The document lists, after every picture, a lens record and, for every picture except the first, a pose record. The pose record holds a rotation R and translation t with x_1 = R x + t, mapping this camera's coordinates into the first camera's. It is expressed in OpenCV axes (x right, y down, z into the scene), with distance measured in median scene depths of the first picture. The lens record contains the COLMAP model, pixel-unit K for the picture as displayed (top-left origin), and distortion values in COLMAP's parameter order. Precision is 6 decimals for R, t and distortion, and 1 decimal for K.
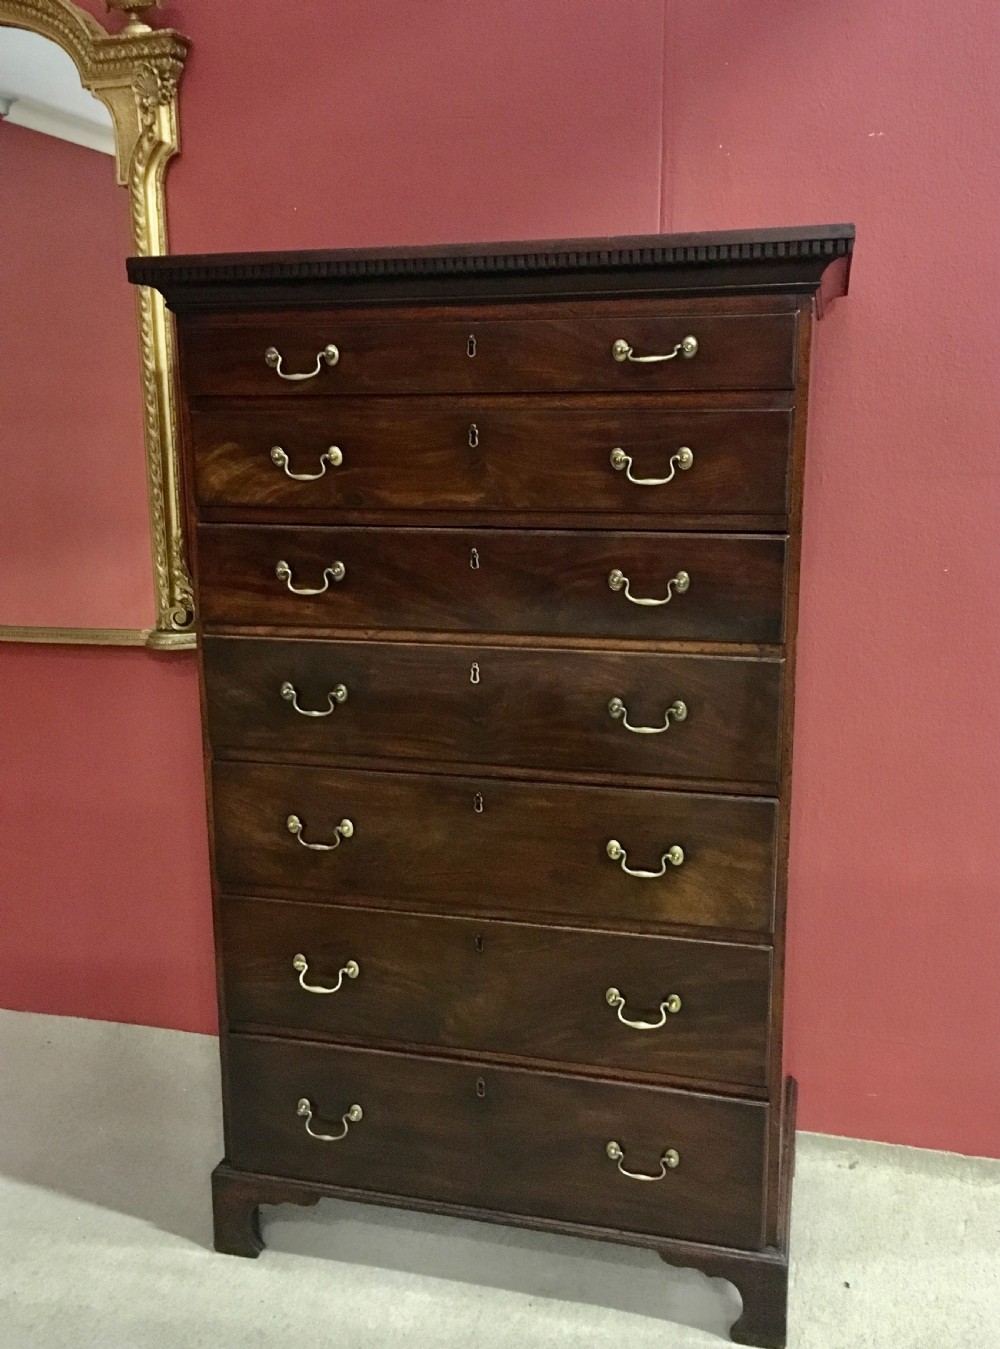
lens RADIAL K [[1216.0, 0, 501.1], [0, 1216.0, 661.2], [0, 0, 1]] dist [0.098760, -0.144637]
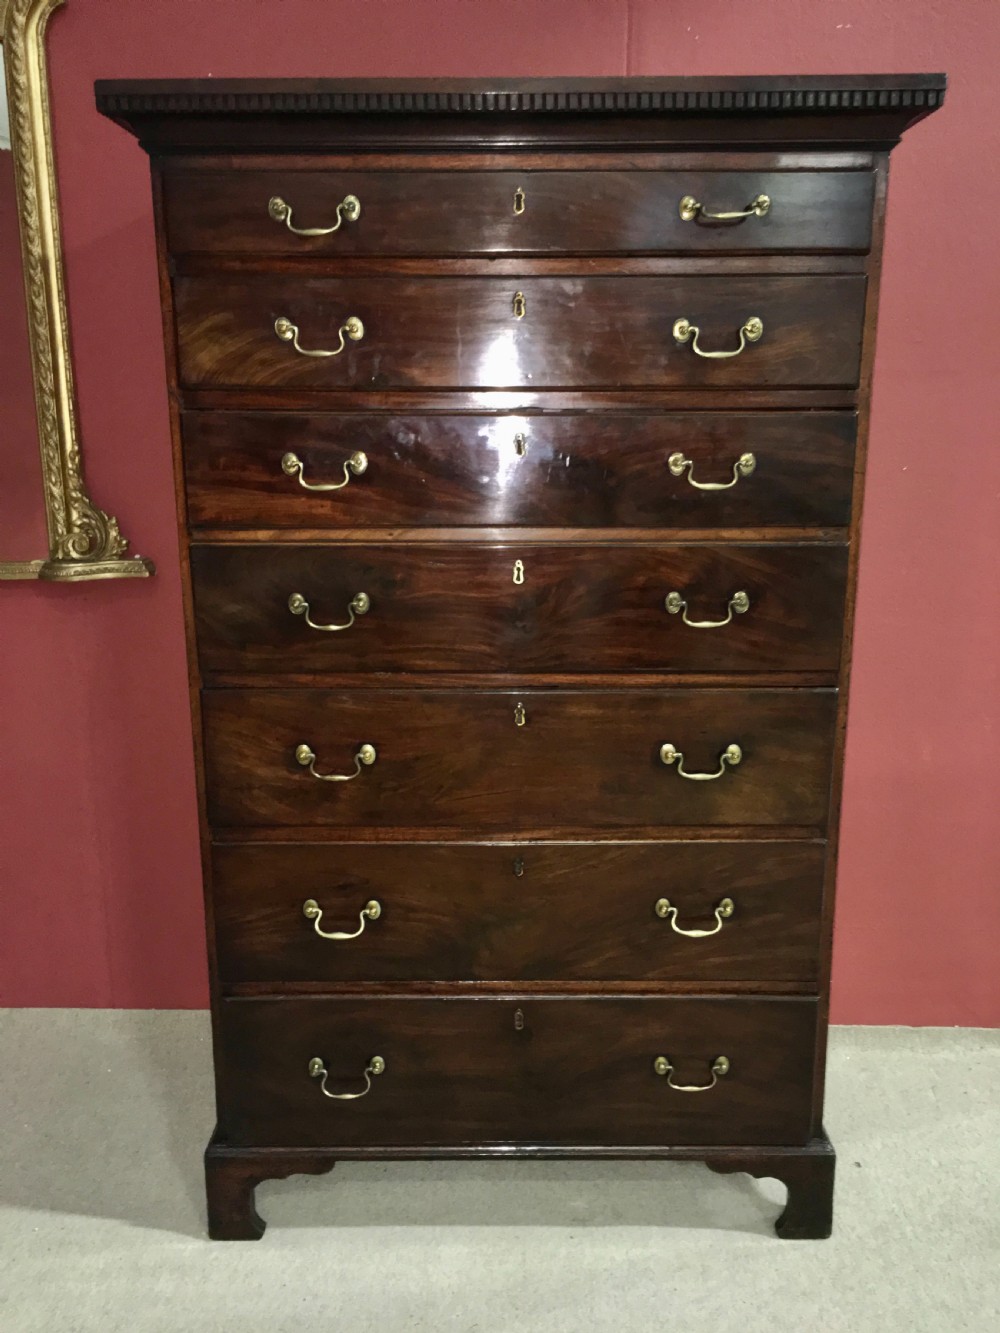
lens RADIAL K [[1134.1, 0, 499.3], [0, 1134.1, 659.4], [0, 0, 1]] dist [0.088654, -0.124124]
pose [[0.968970, -0.051904, 0.241666, -0.228018], [0.044881, 0.998397, 0.034479, 0.041763], [-0.243068, -0.022563, 0.969747, 0.163233]]
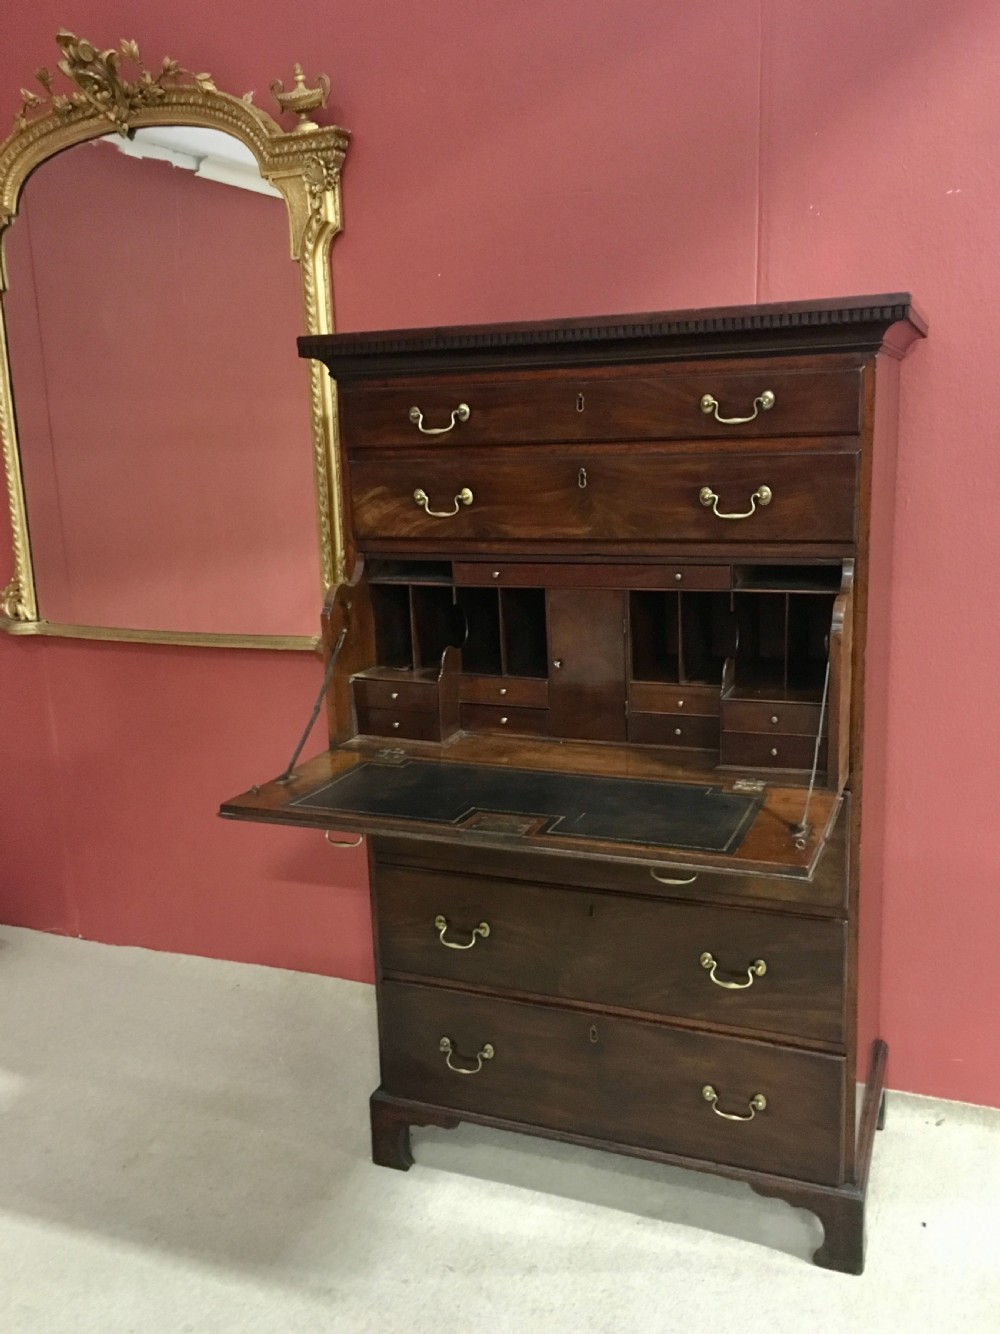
lens RADIAL K [[1161.4, 0, 501.1], [0, 1161.4, 660.4], [0, 0, 1]] dist [0.091138, -0.125527]
pose [[0.991654, -0.000271, -0.128925, 0.039677], [0.001676, 0.999940, 0.010792, -0.019535], [0.128914, -0.010918, 0.991596, -0.109200]]
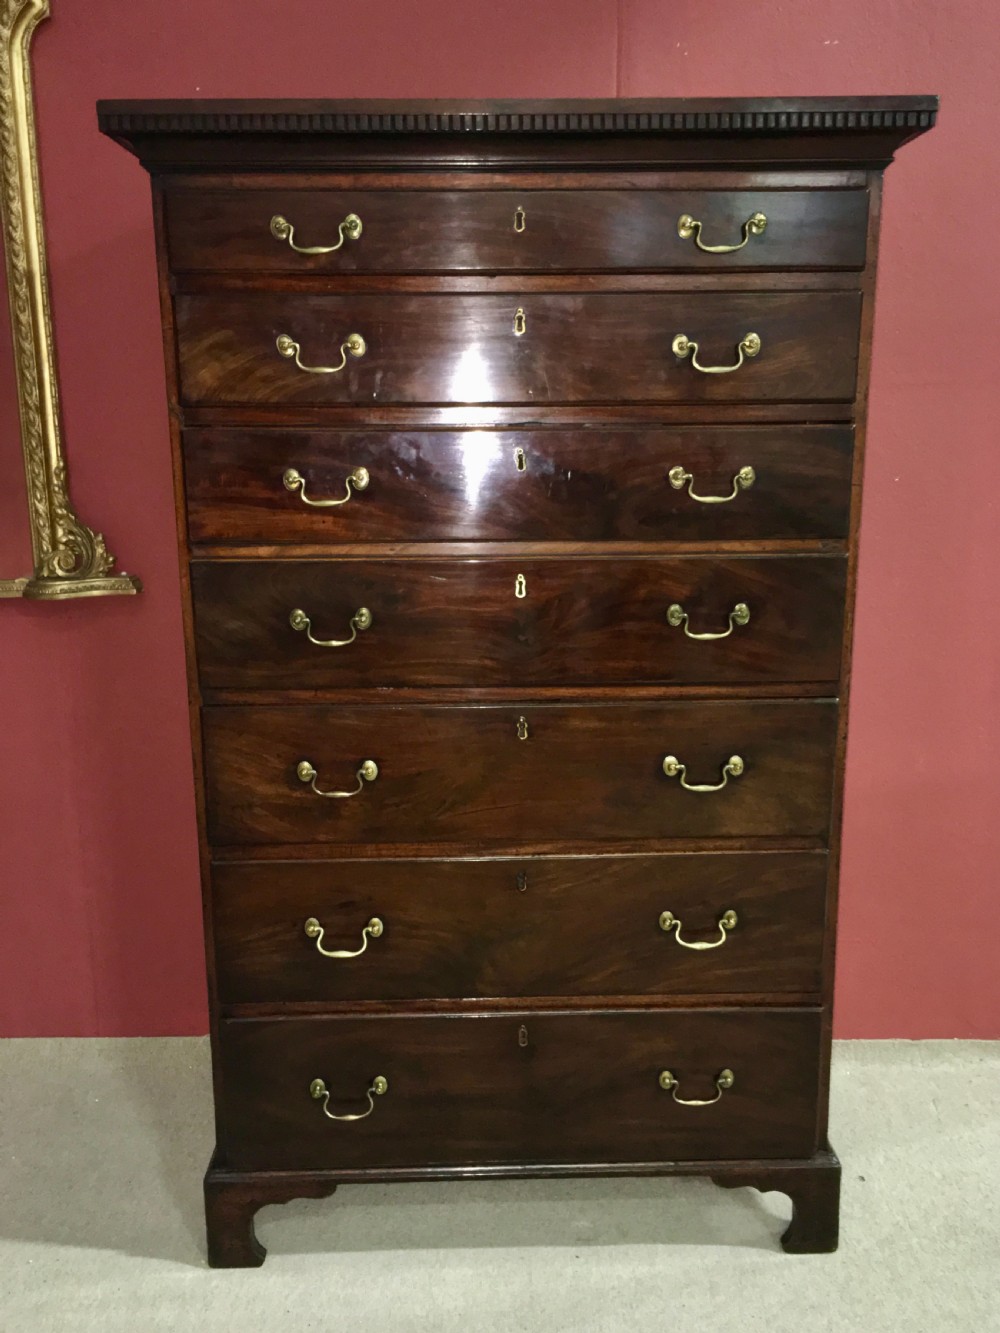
lens RADIAL K [[1179.3, 0, 498.5], [0, 1179.3, 659.4], [0, 0, 1]] dist [0.086452, -0.122302]
pose [[0.961945, -0.058378, 0.266935, -0.258509], [0.054667, 0.998277, 0.021319, 0.041654], [-0.267719, -0.005915, 0.963479, 0.138492]]
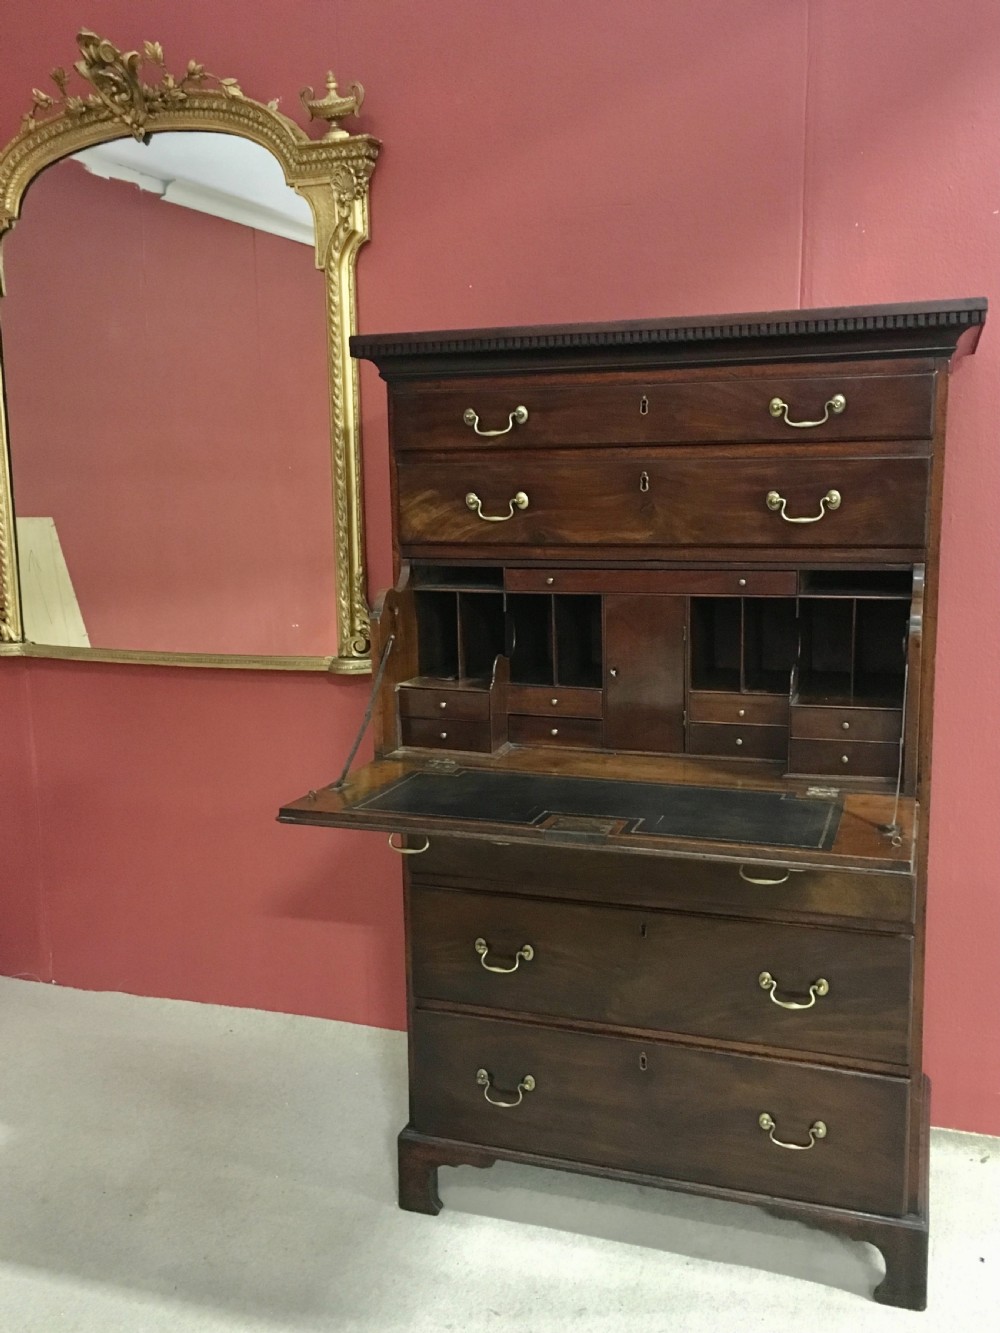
lens RADIAL K [[1221.1, 0, 500.9], [0, 1221.1, 659.0], [0, 0, 1]] dist [0.089257, -0.120496]
pose [[0.997022, 0.003972, -0.077018, -0.060952], [-0.007063, 0.999179, -0.039901, 0.026811], [0.076796, 0.040326, 0.996231, -0.141455]]
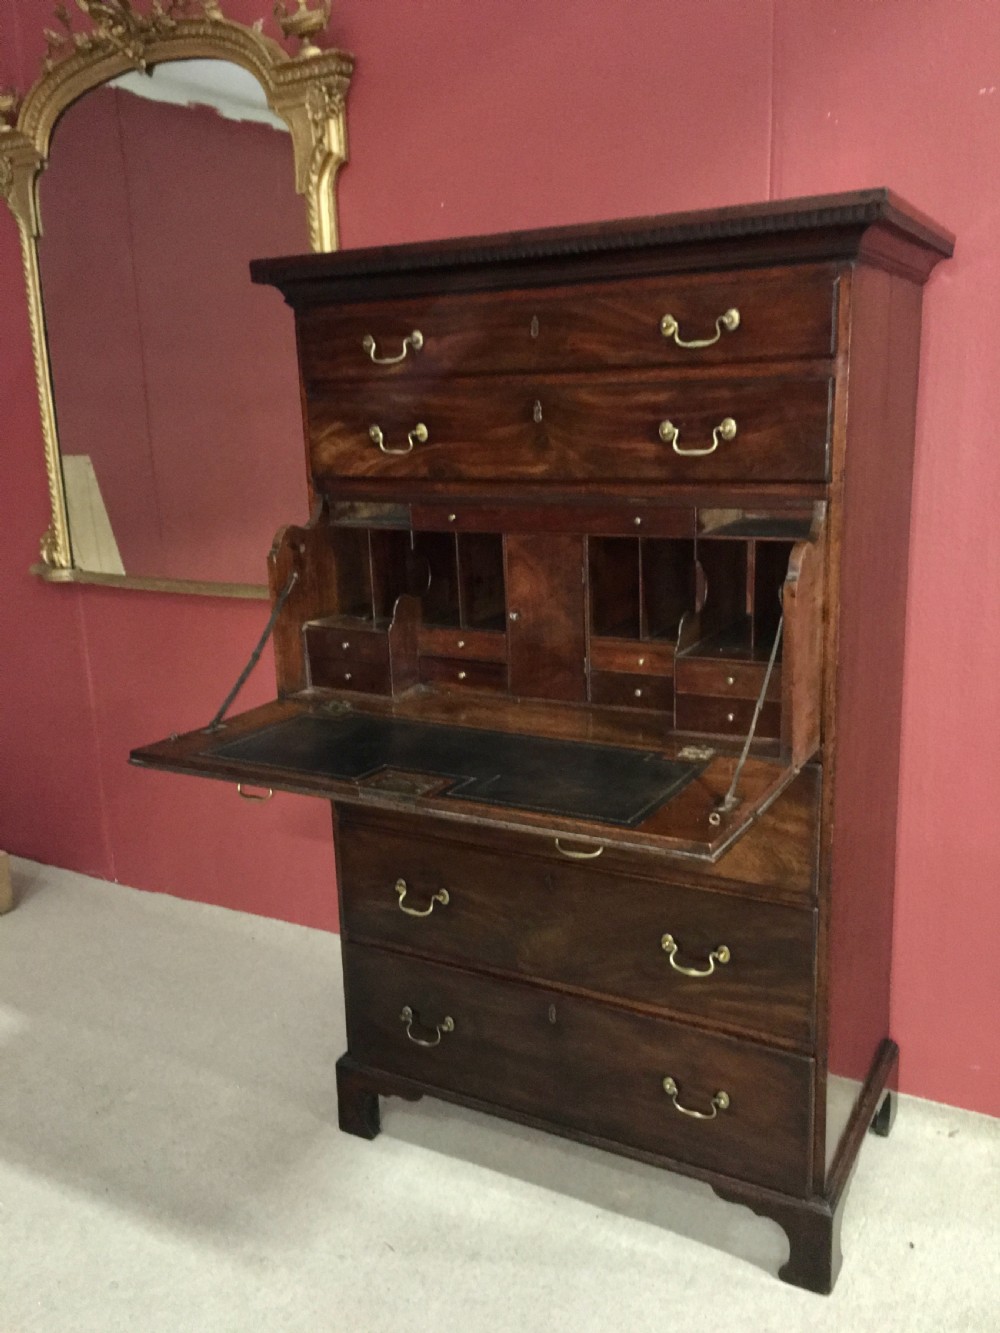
lens RADIAL K [[1134.1, 0, 499.3], [0, 1134.1, 659.4], [0, 0, 1]] dist [0.088654, -0.124124]
pose [[0.968726, 0.032069, -0.246053, 0.177203], [-0.023689, 0.999037, 0.036944, -0.003153], [0.247001, -0.029960, 0.968552, 0.016038]]
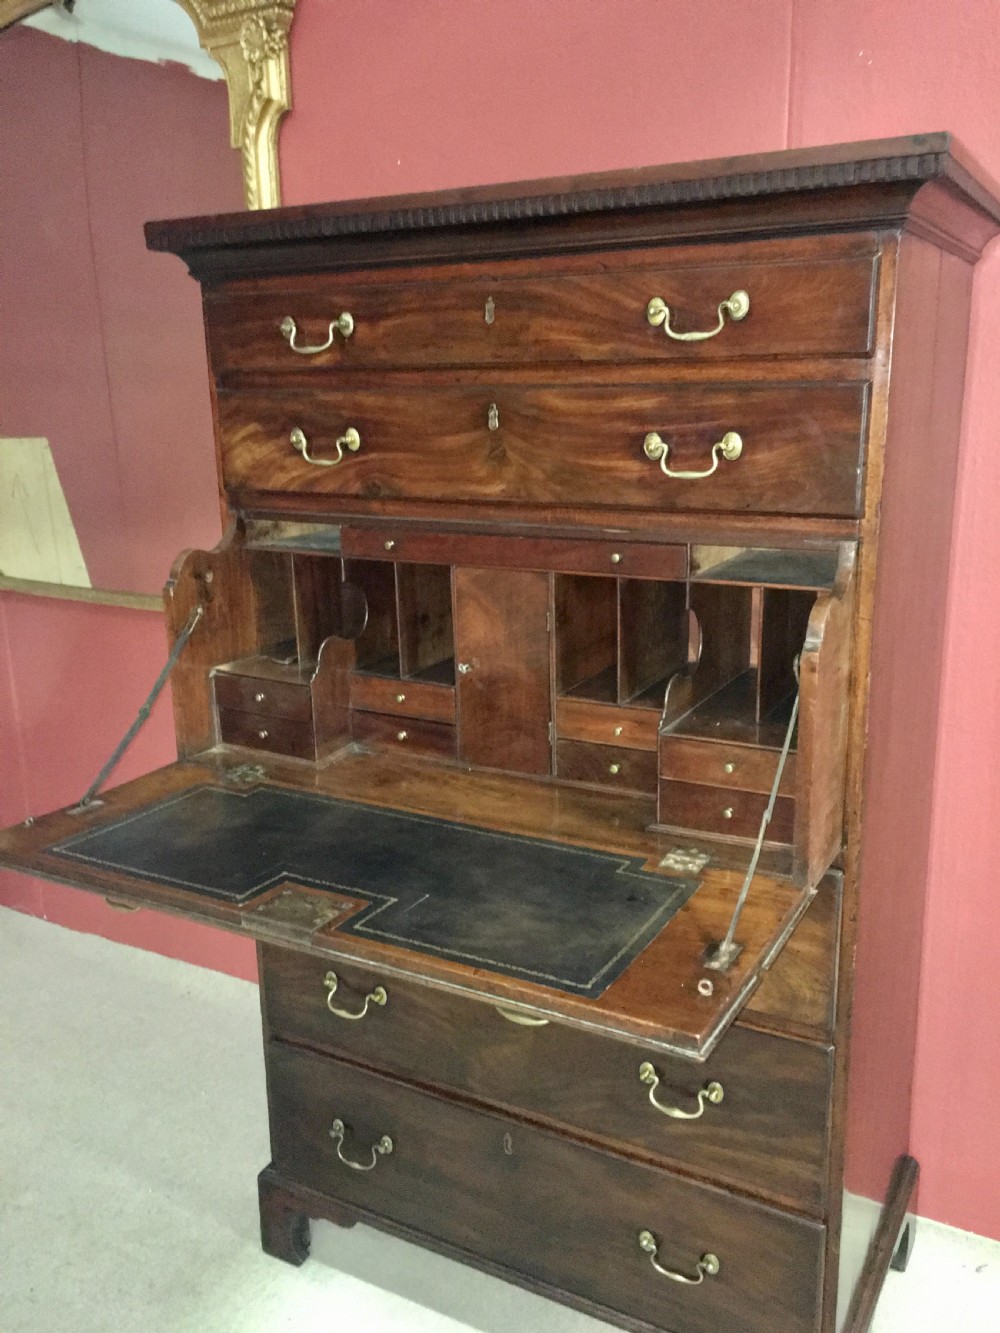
lens RADIAL K [[1134.1, 0, 499.3], [0, 1134.1, 659.4], [0, 0, 1]] dist [0.088654, -0.124124]
pose [[0.968322, 0.049347, -0.244782, 0.165914], [-0.036995, 0.997811, 0.054806, -0.053186], [0.246951, -0.044014, 0.968028, 0.199467]]
